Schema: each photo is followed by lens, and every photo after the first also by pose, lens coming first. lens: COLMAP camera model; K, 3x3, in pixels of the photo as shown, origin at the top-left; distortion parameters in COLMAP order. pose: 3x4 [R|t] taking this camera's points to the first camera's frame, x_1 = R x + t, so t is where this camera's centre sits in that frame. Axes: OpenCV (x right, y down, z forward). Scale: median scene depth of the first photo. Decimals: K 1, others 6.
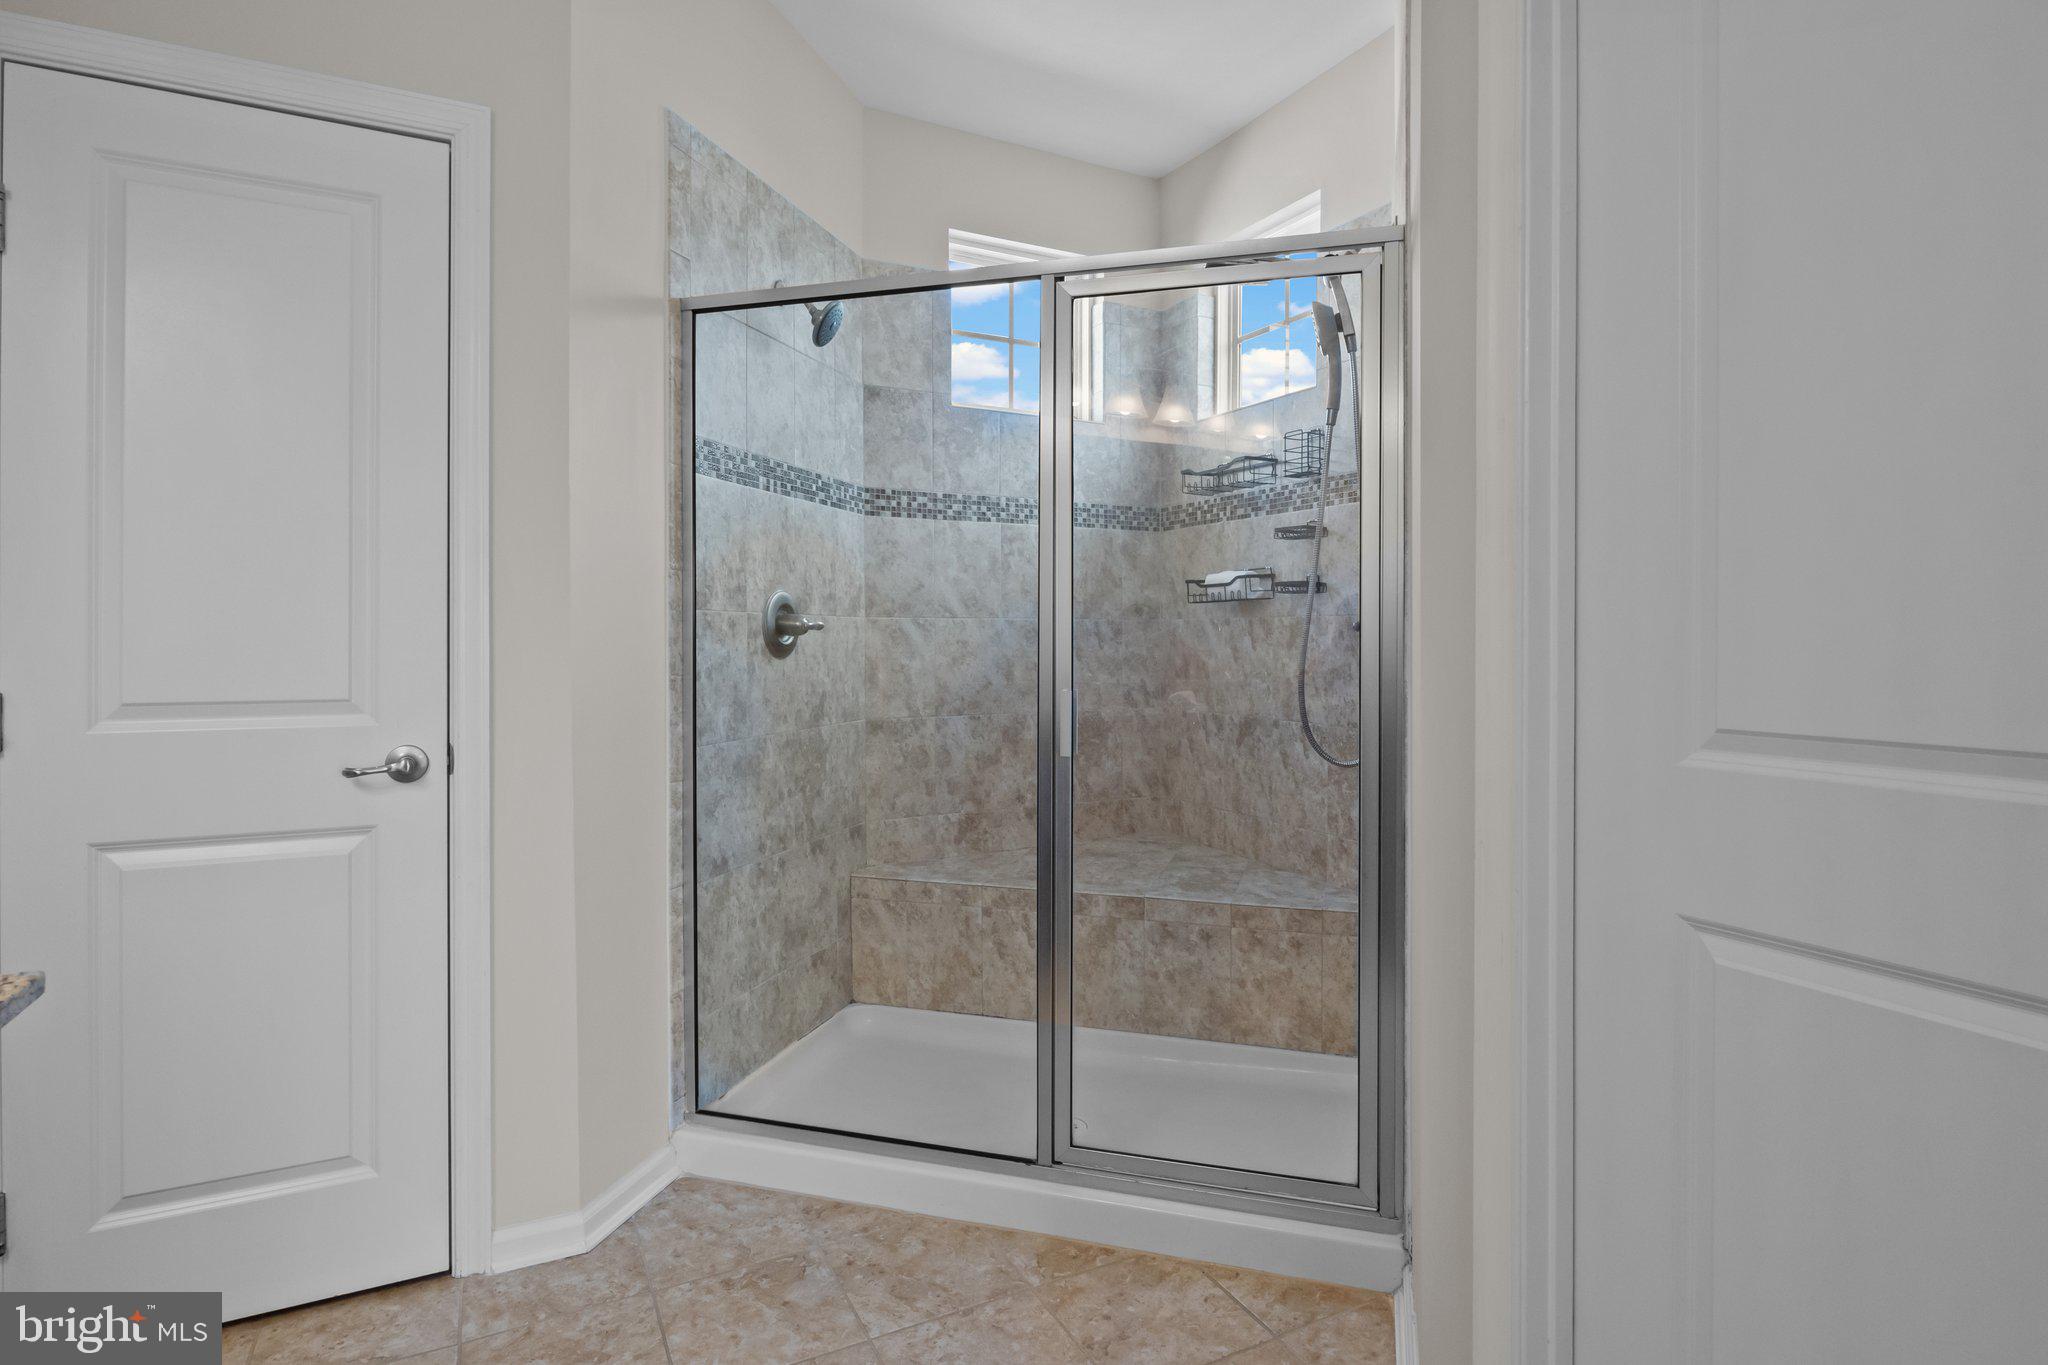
lens RADIAL K [[1034.2, 0, 943.3], [0, 1034.2, 641.3], [0, 0, 1]] dist [-0.004151, -0.000074]
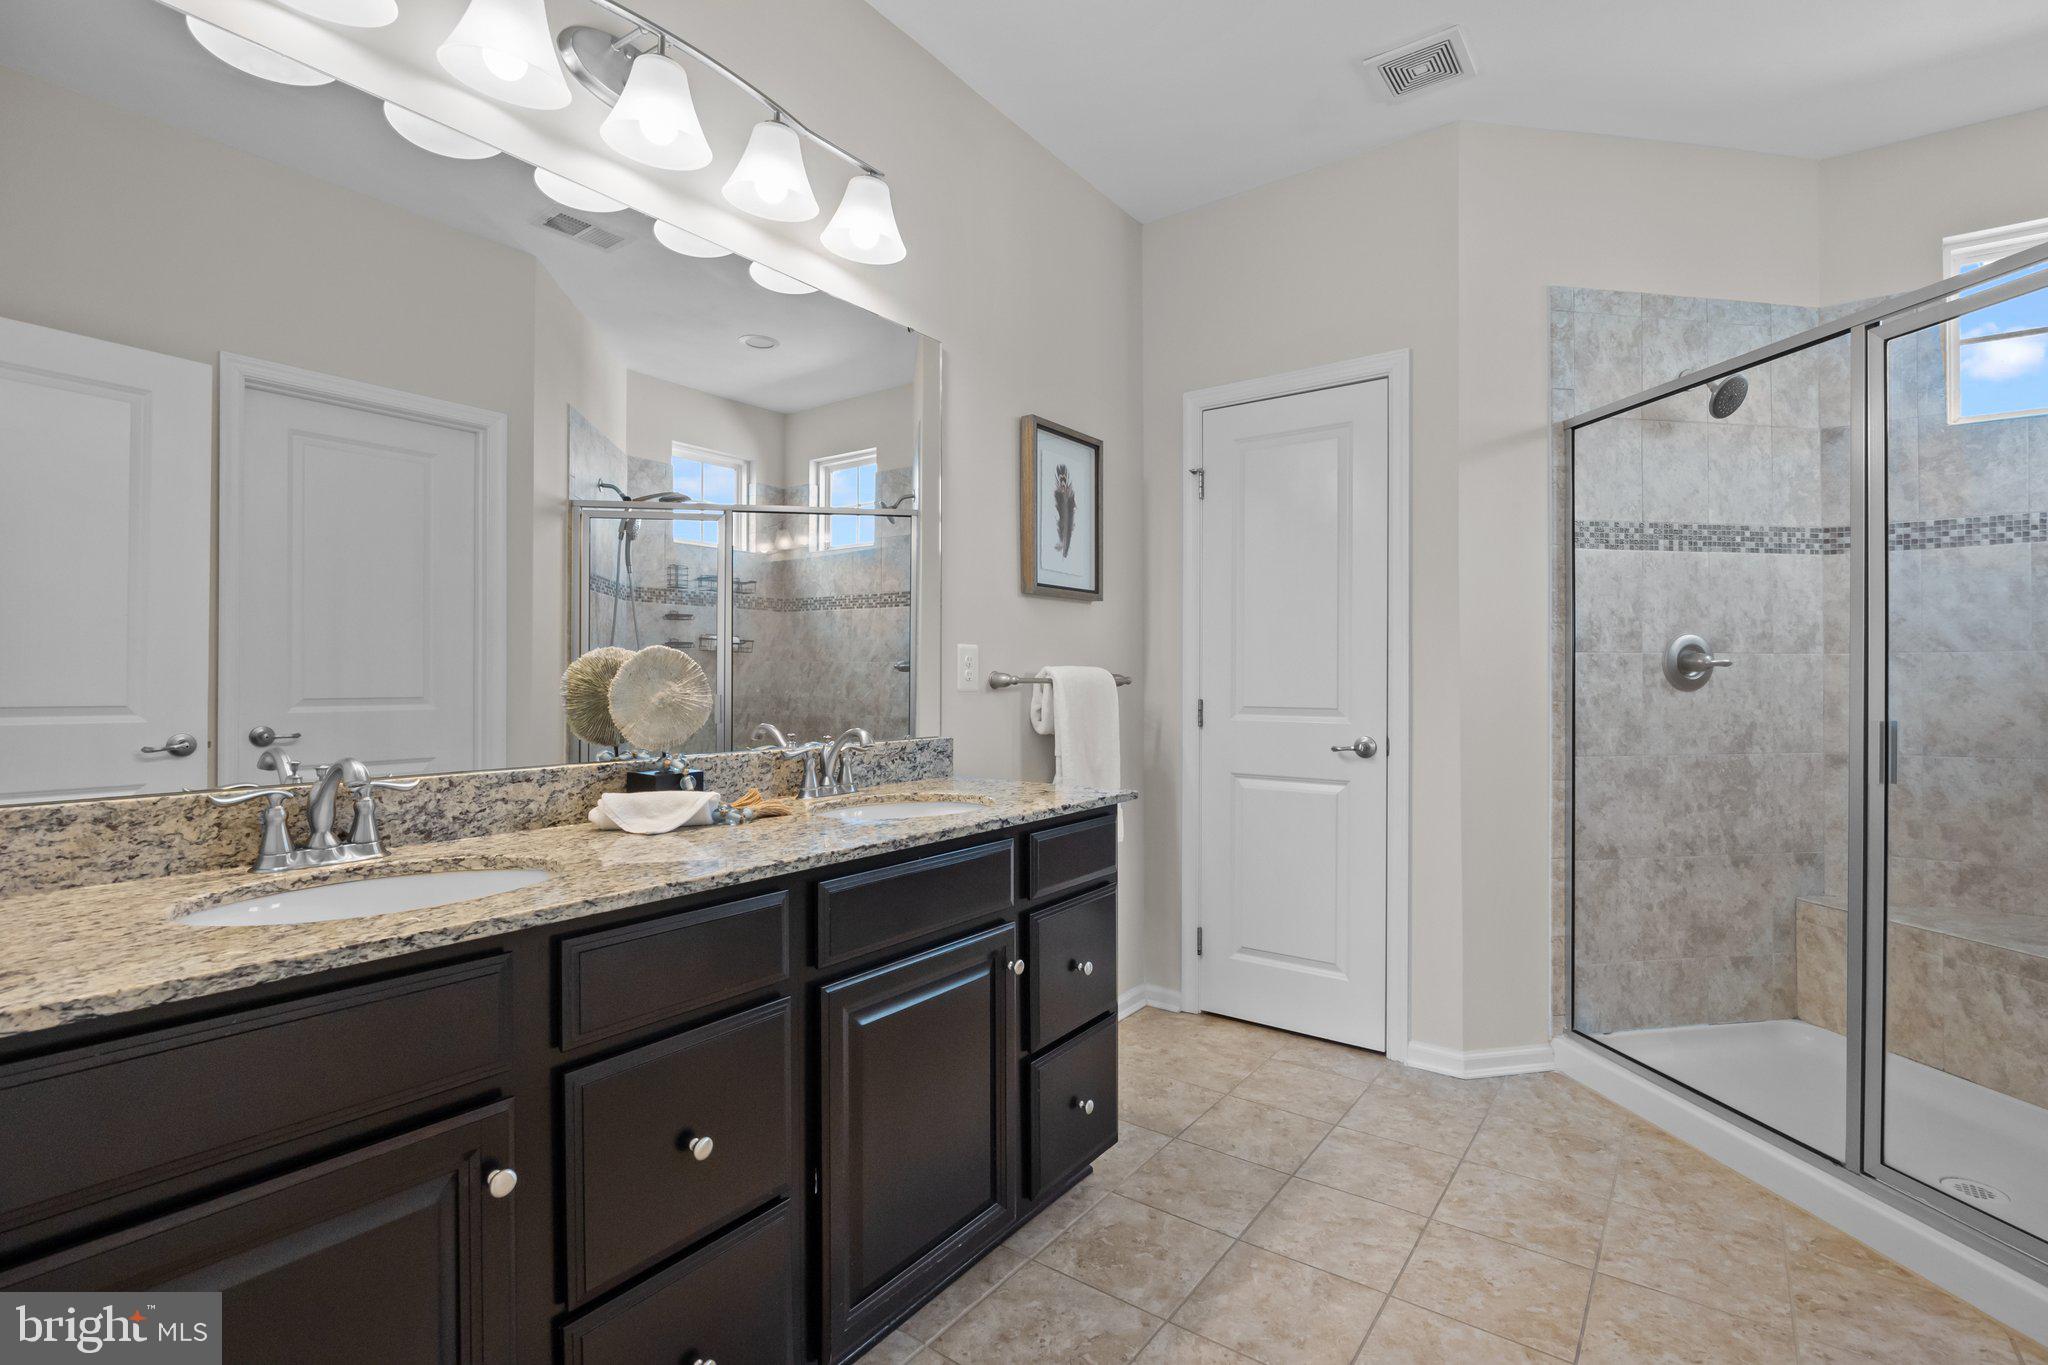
lens RADIAL K [[932.8, 0, 1032.7], [0, 932.8, 682.0], [0, 0, 1]] dist [0.003590, -0.000264]
pose [[0.448871, 0.001454, -0.893595, 0.488956], [-0.003478, 0.999994, -0.000120, 0.009576], [0.893590, 0.003162, 0.448874, -0.150374]]
